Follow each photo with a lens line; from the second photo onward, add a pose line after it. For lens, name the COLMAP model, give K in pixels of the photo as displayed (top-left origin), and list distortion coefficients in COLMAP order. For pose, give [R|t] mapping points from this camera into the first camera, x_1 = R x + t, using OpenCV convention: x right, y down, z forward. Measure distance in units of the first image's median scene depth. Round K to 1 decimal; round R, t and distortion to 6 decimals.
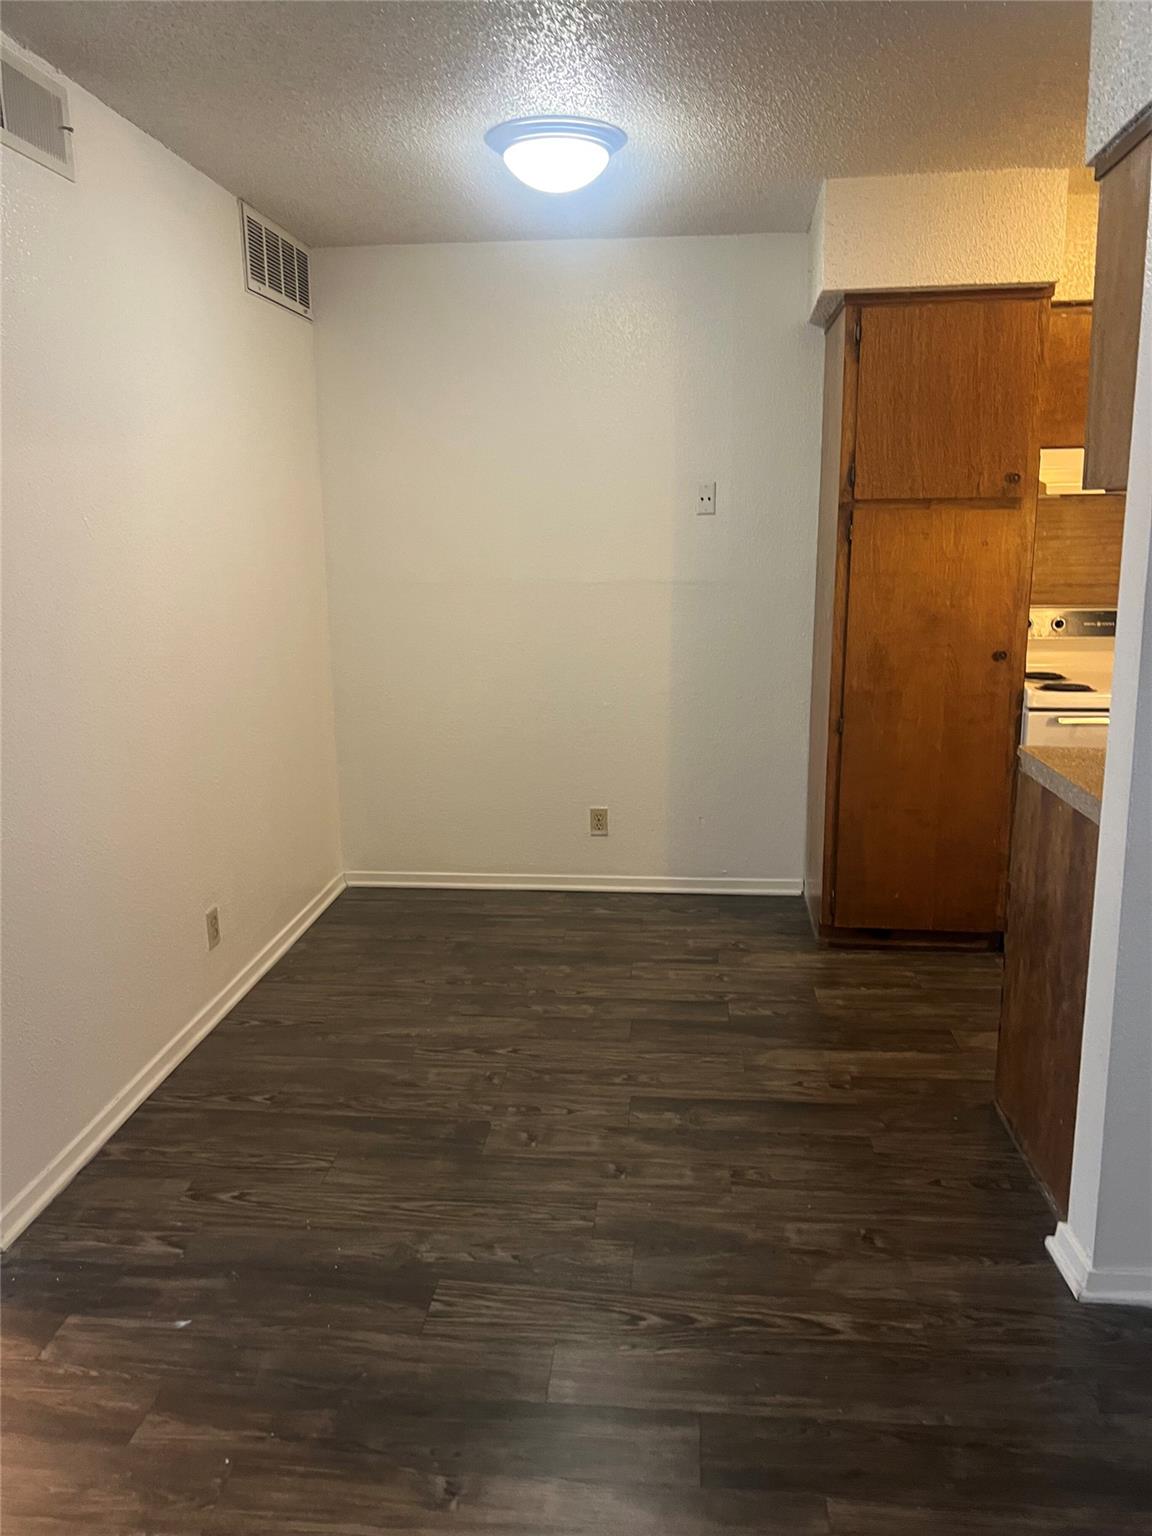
lens RADIAL K [[1156.9, 0, 592.4], [0, 1156.9, 761.2], [0, 0, 1]] dist [0.005543, -0.001913]
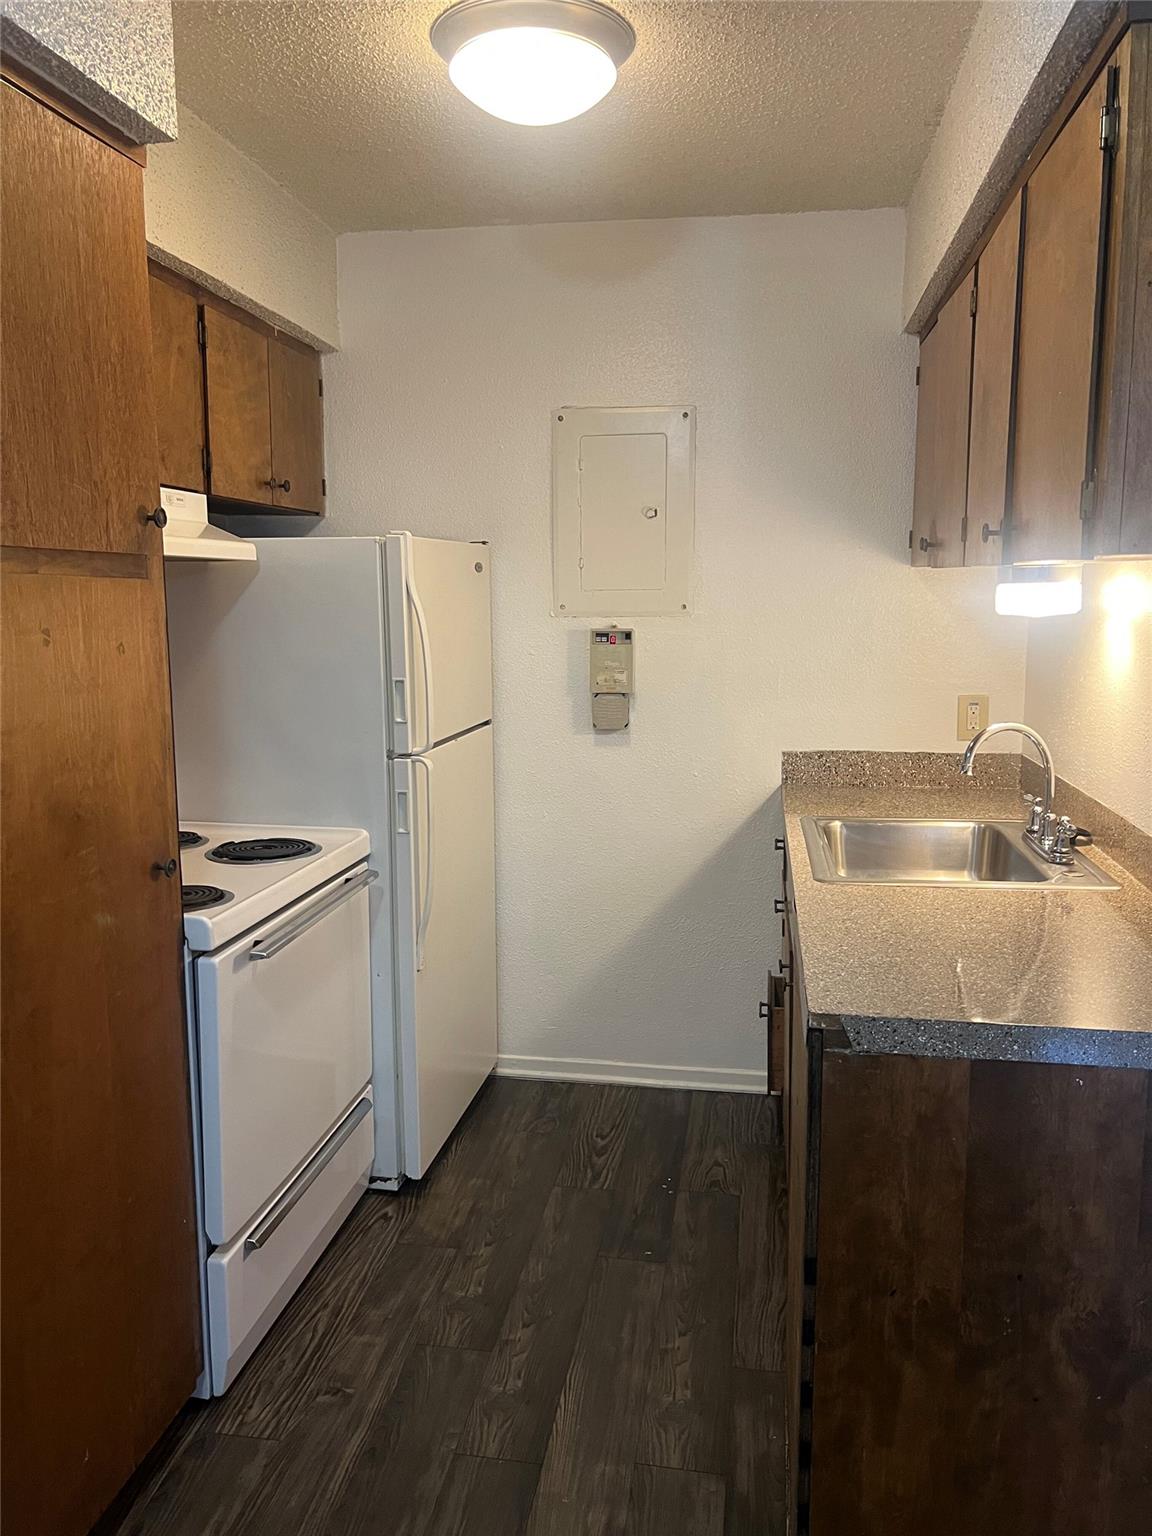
lens RADIAL K [[1183.8, 0, 573.8], [0, 1183.8, 797.6], [0, 0, 1]] dist [0.039004, -0.002992]
pose [[0.085680, -0.159562, 0.983463, -0.156784], [0.195319, 0.970629, 0.140463, -0.183174], [-0.976990, 0.180054, 0.114329, 0.878227]]
